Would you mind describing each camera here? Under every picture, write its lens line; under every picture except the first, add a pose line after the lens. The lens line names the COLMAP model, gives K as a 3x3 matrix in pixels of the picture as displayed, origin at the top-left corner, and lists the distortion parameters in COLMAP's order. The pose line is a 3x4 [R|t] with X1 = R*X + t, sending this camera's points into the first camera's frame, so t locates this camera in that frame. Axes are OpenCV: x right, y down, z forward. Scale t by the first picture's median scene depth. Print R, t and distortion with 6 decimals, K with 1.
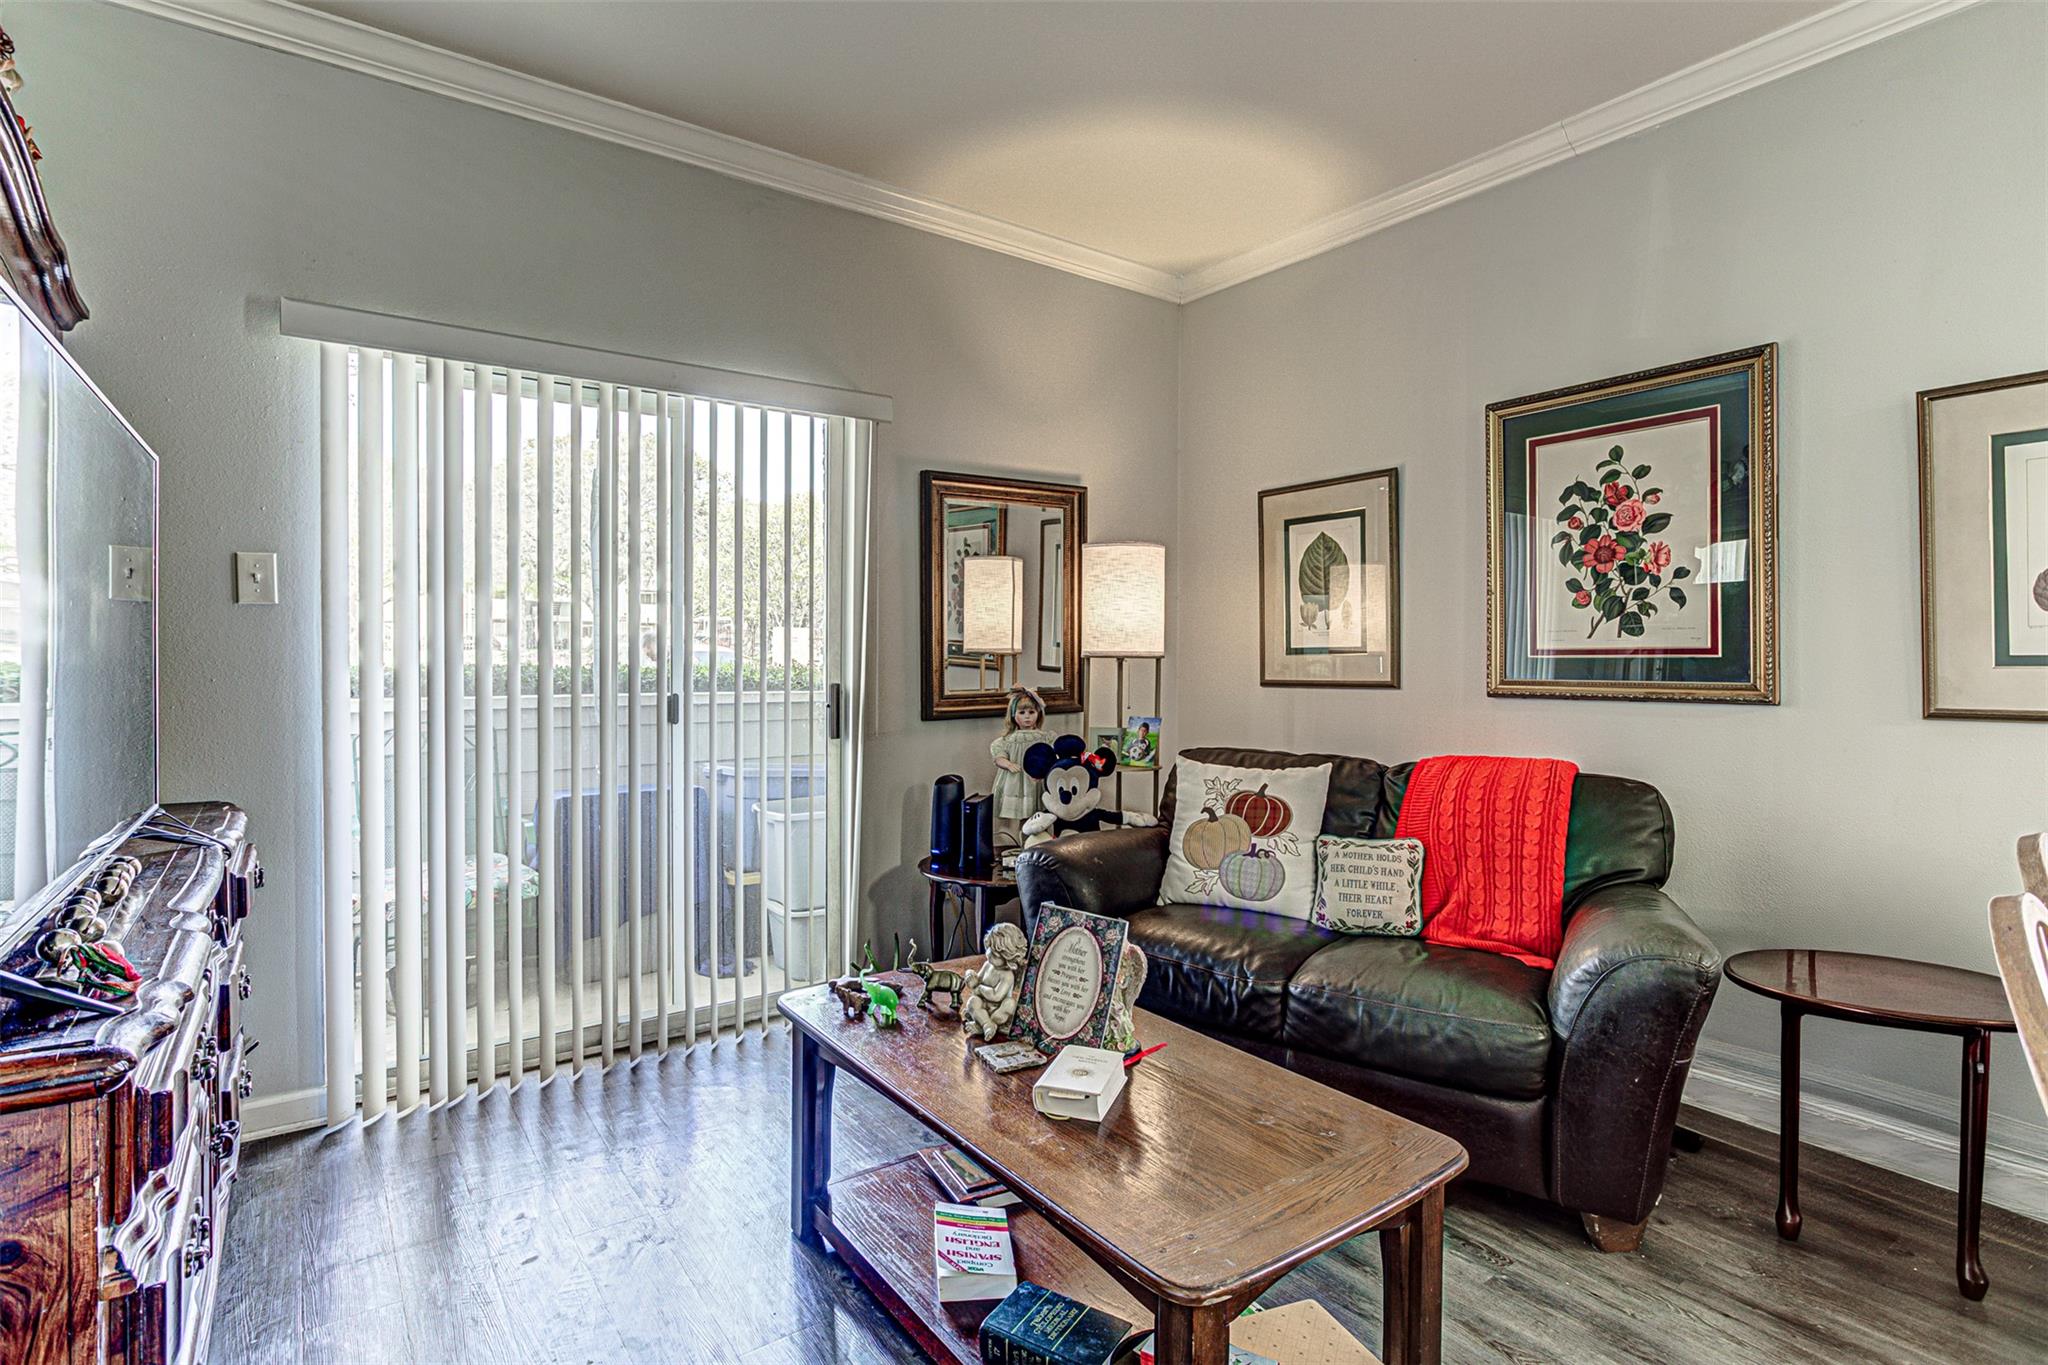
lens RADIAL K [[995.2, 0, 1005.8], [0, 995.2, 665.2], [0, 0, 1]] dist [-0.022288, 0.007961]
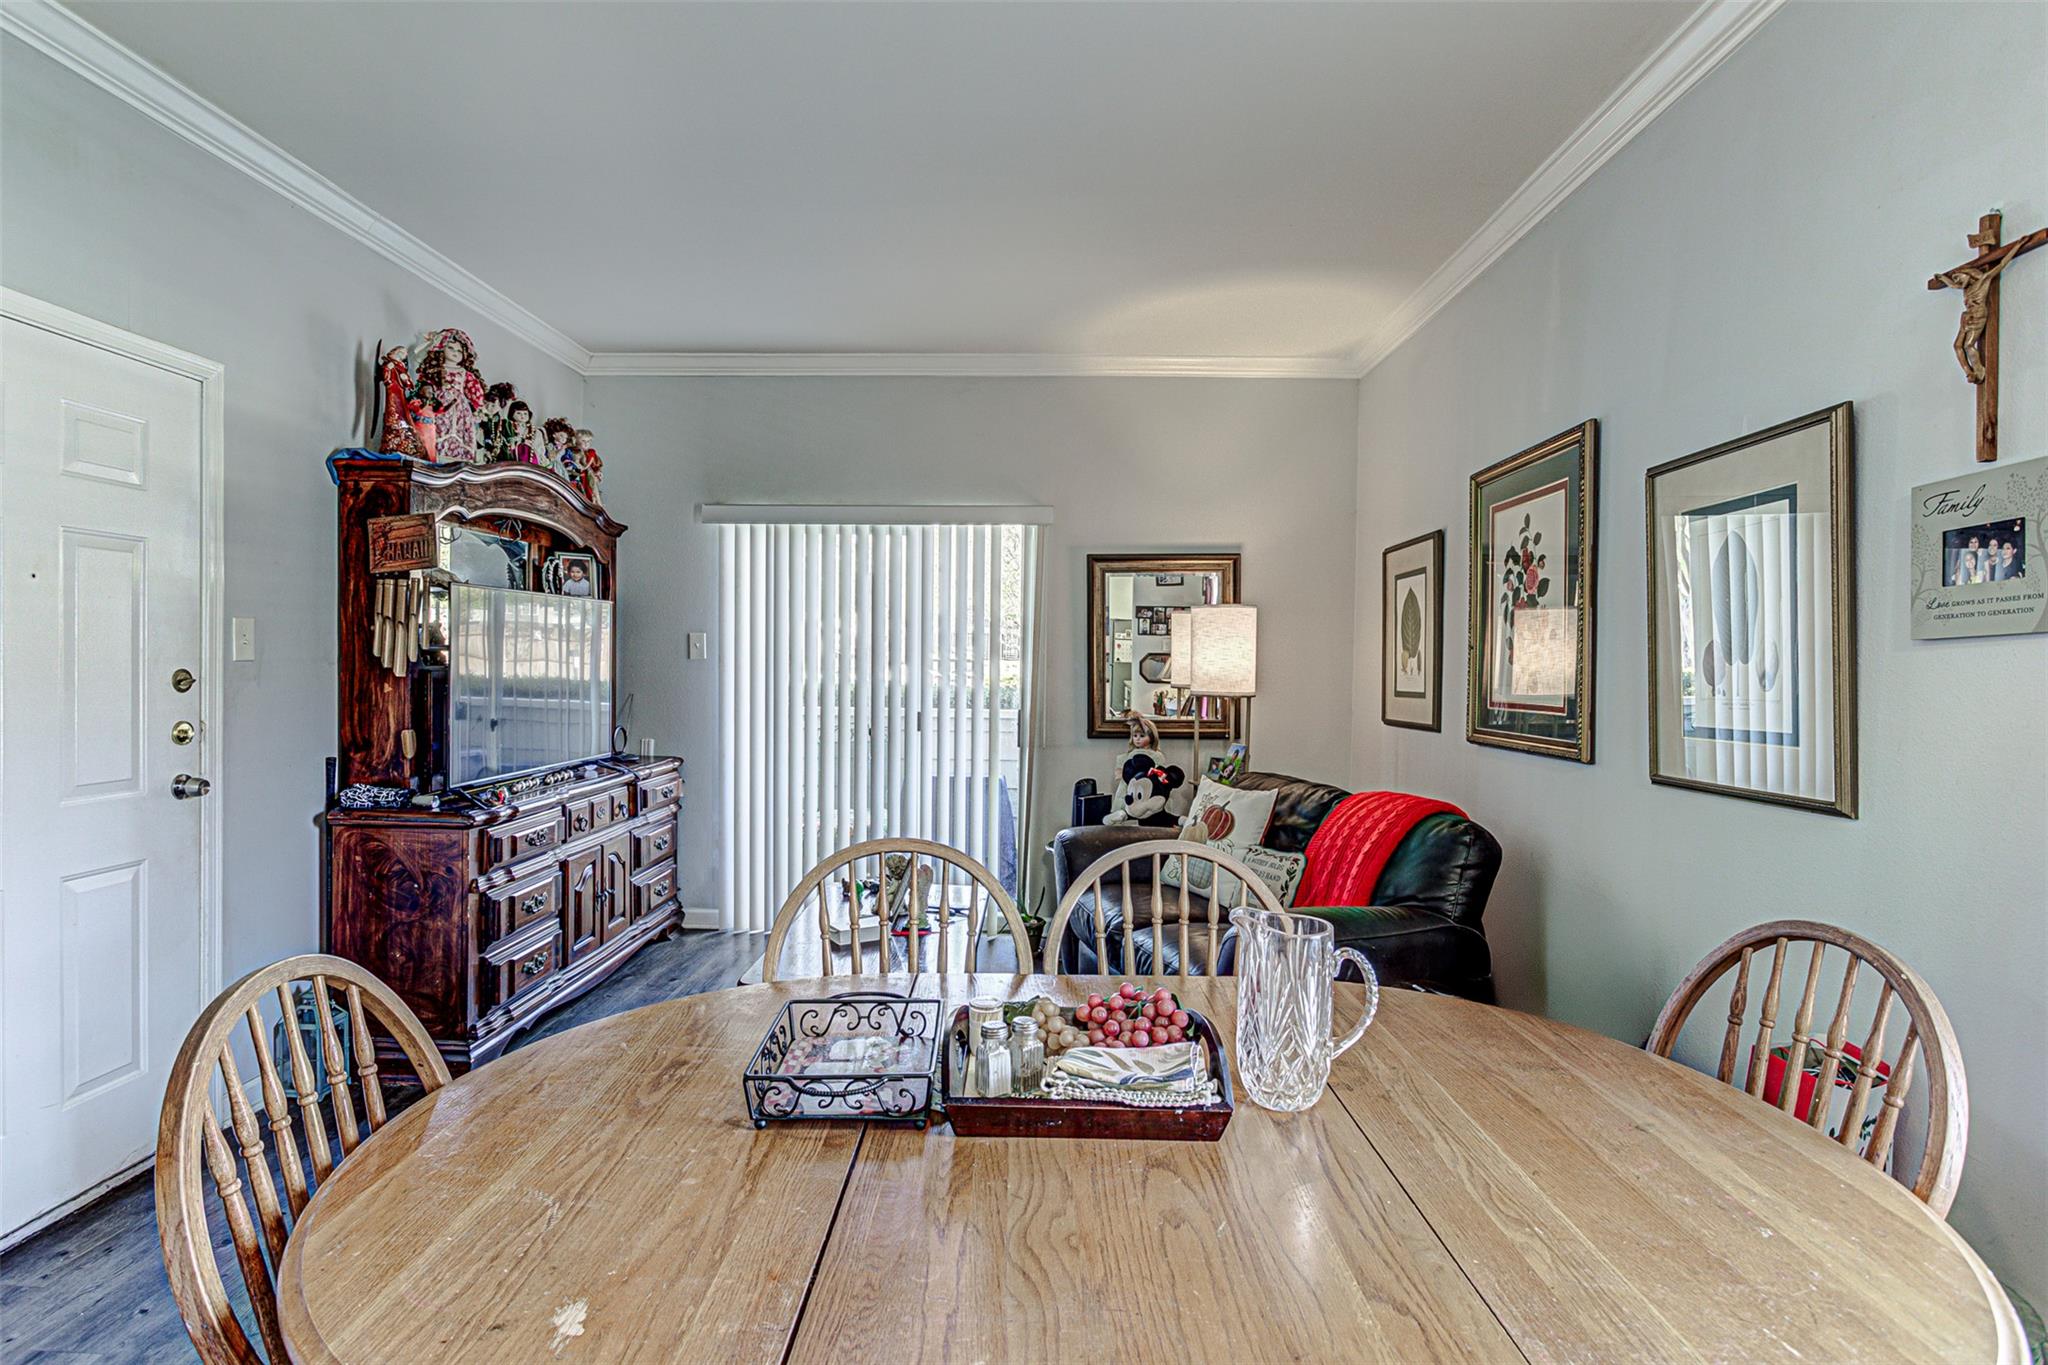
lens RADIAL K [[995.2, 0, 1005.8], [0, 995.2, 665.2], [0, 0, 1]] dist [-0.022288, 0.007961]
pose [[0.798811, 0.011696, -0.601469, 0.712194], [-0.020333, 0.999765, -0.007563, -0.034217], [0.601239, 0.018271, 0.798861, -0.168256]]
